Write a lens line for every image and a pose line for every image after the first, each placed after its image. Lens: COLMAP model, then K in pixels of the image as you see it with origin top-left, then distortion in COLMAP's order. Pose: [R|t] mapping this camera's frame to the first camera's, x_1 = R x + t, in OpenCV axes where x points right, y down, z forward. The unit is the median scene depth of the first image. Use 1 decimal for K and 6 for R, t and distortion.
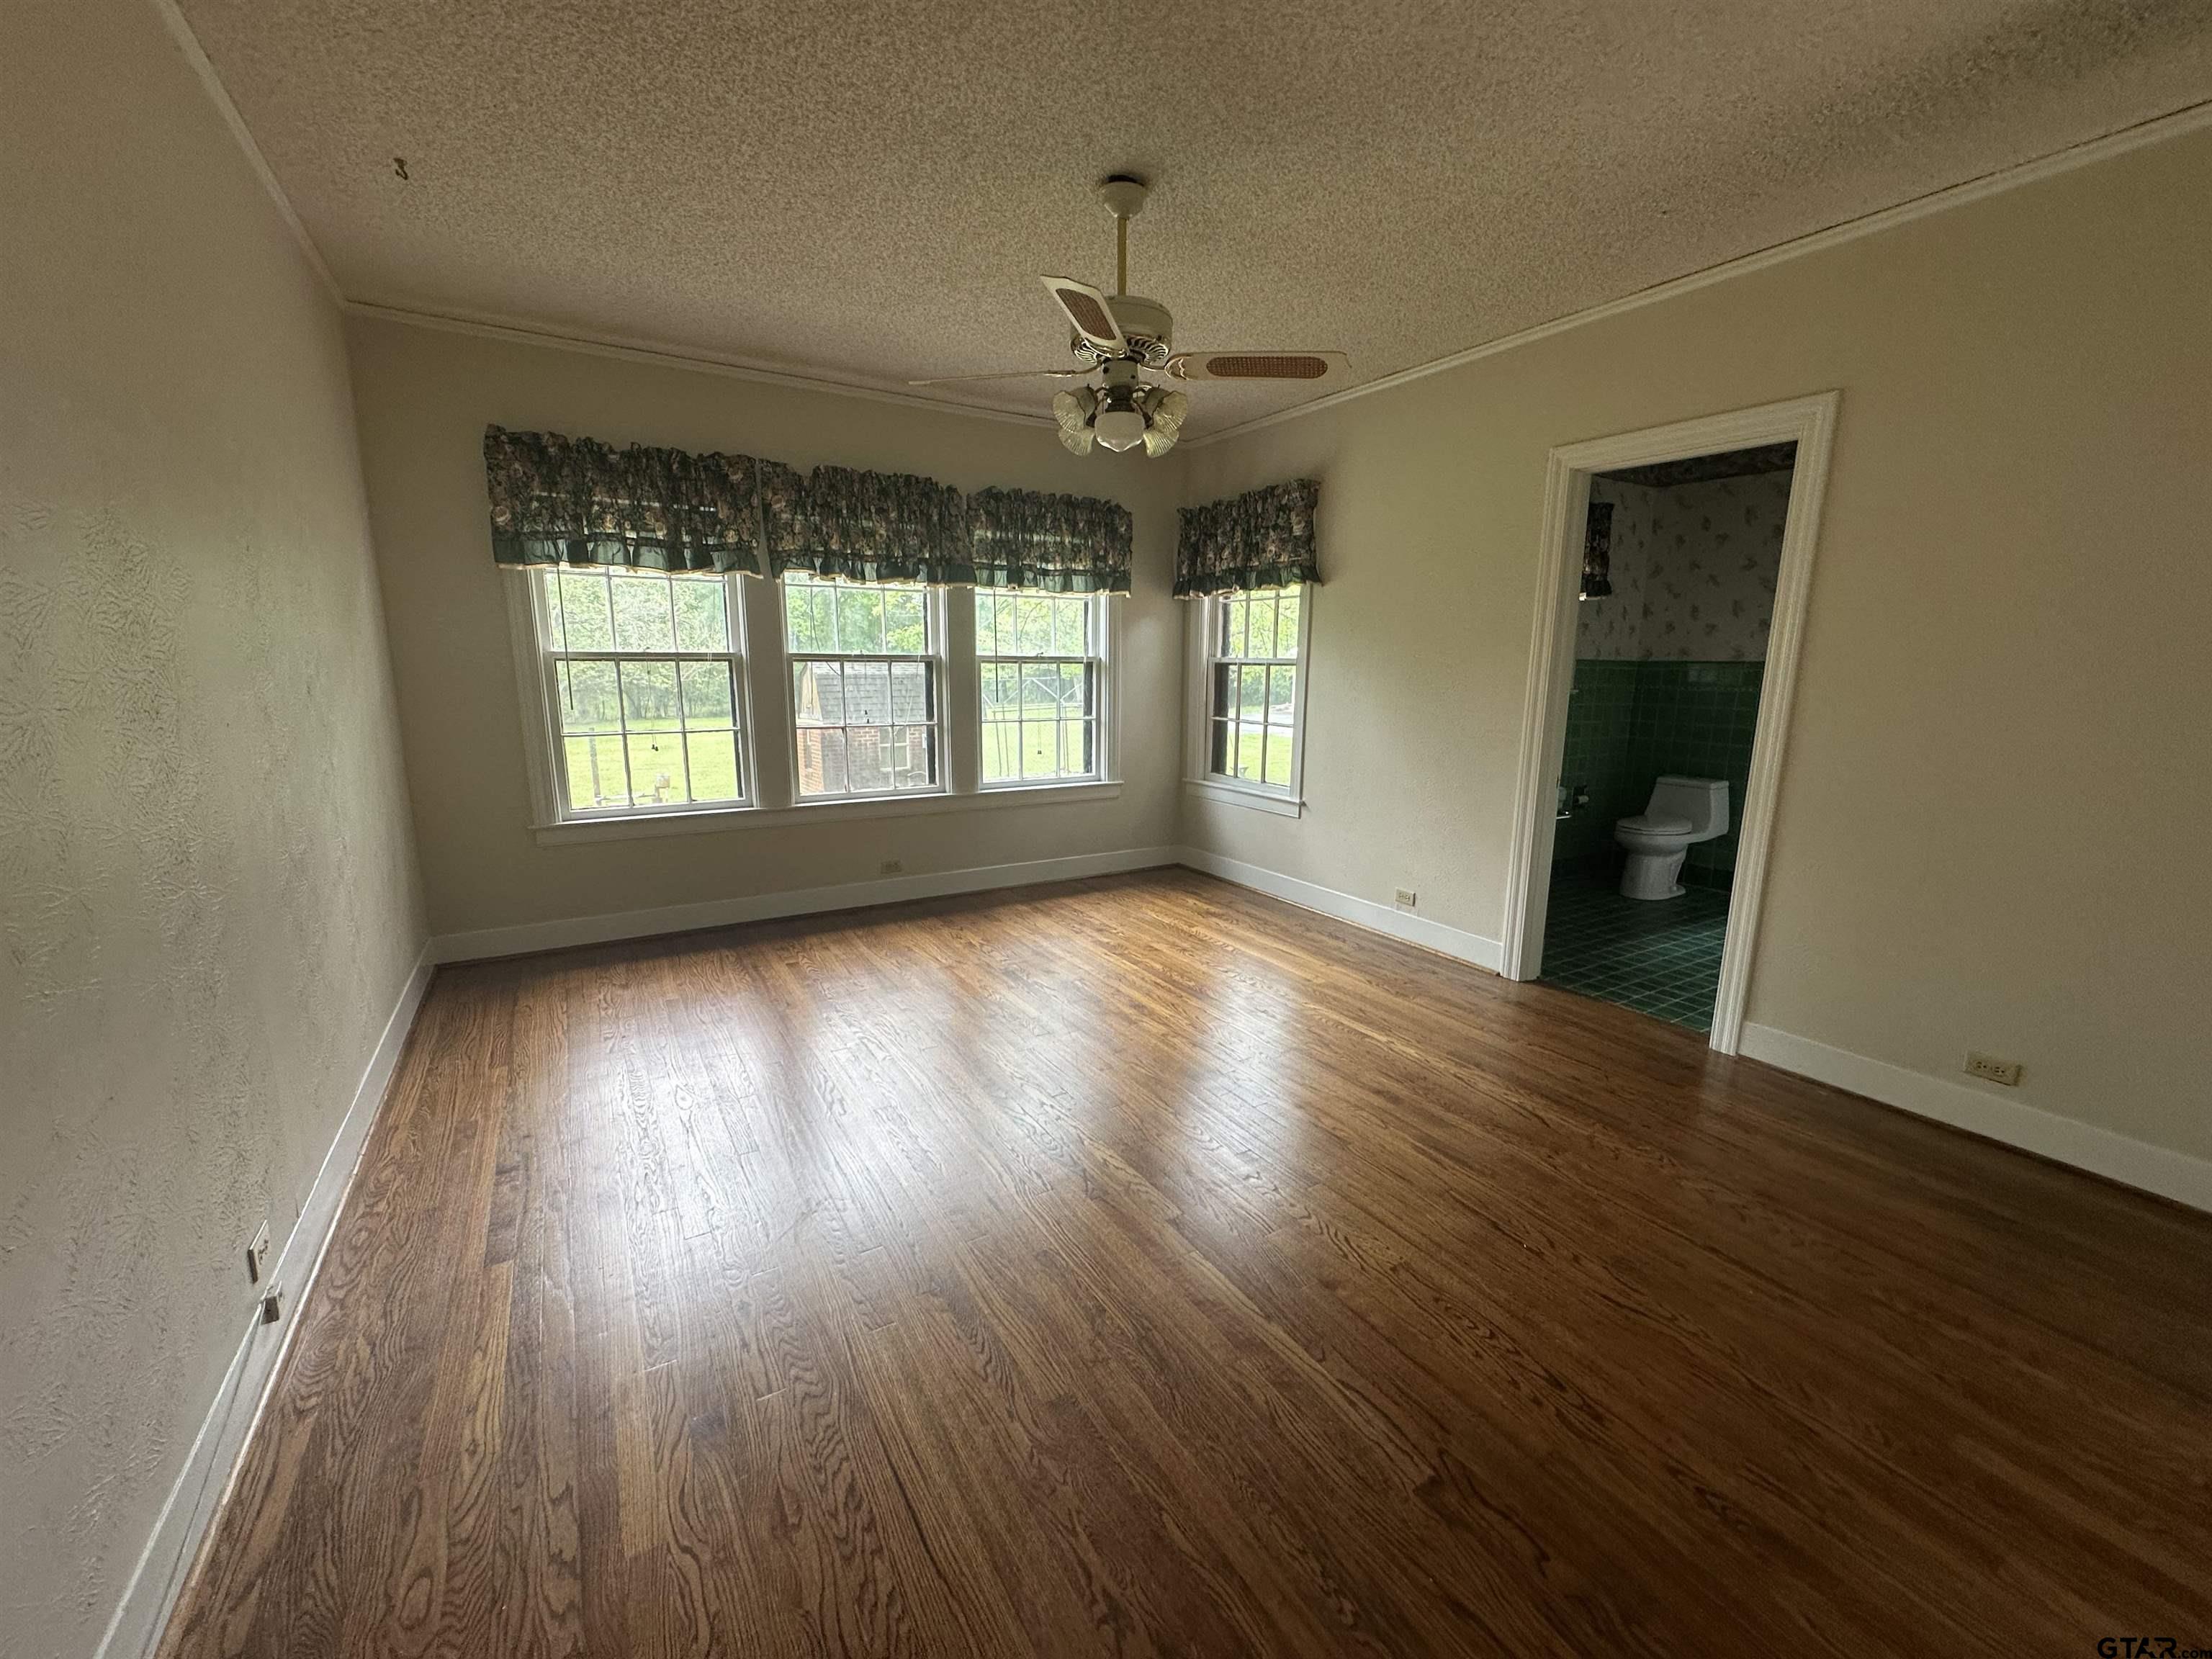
lens RADIAL K [[883.4, 0, 1109.5], [0, 883.4, 826.4], [0, 0, 1]] dist [0.003159, 0.000655]
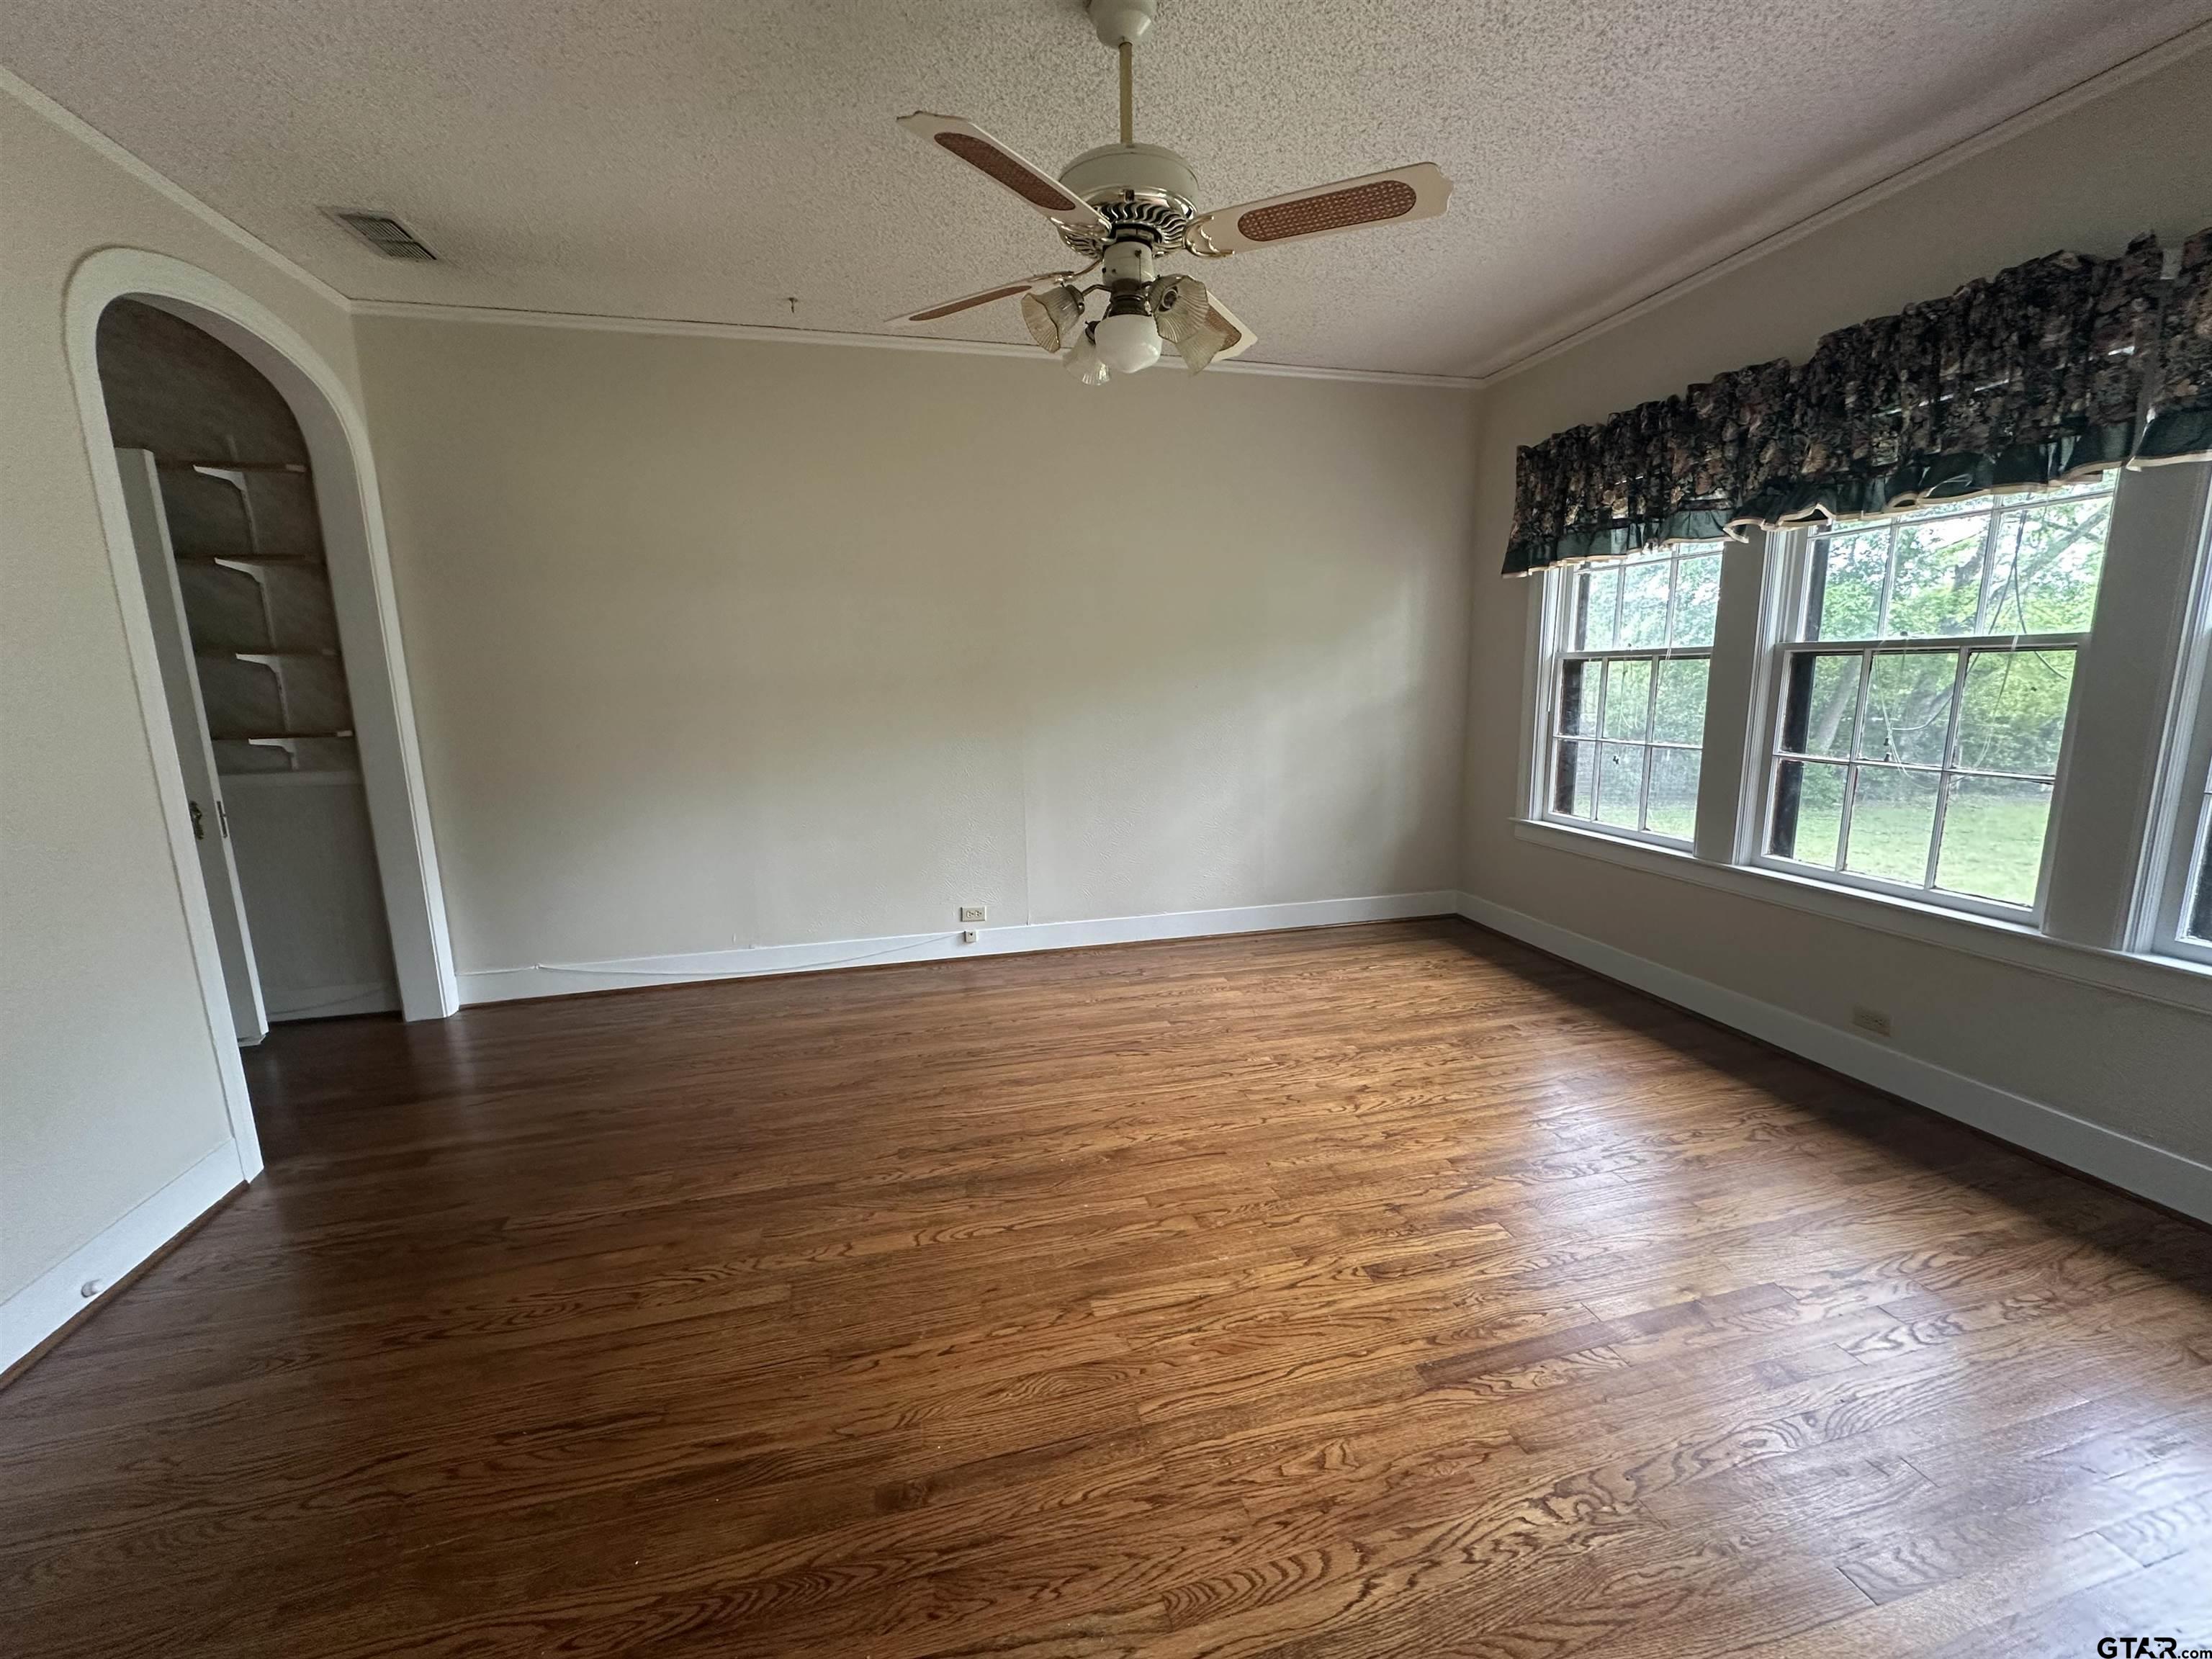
lens RADIAL K [[883.4, 0, 1111.3], [0, 883.4, 832.1], [0, 0, 1]] dist [0.003159, 0.000655]
pose [[-0.301480, 0.170366, -0.938128, 0.519103], [-0.157456, 0.961503, 0.225212, -0.153274], [0.940381, 0.215611, -0.263049, 0.857755]]
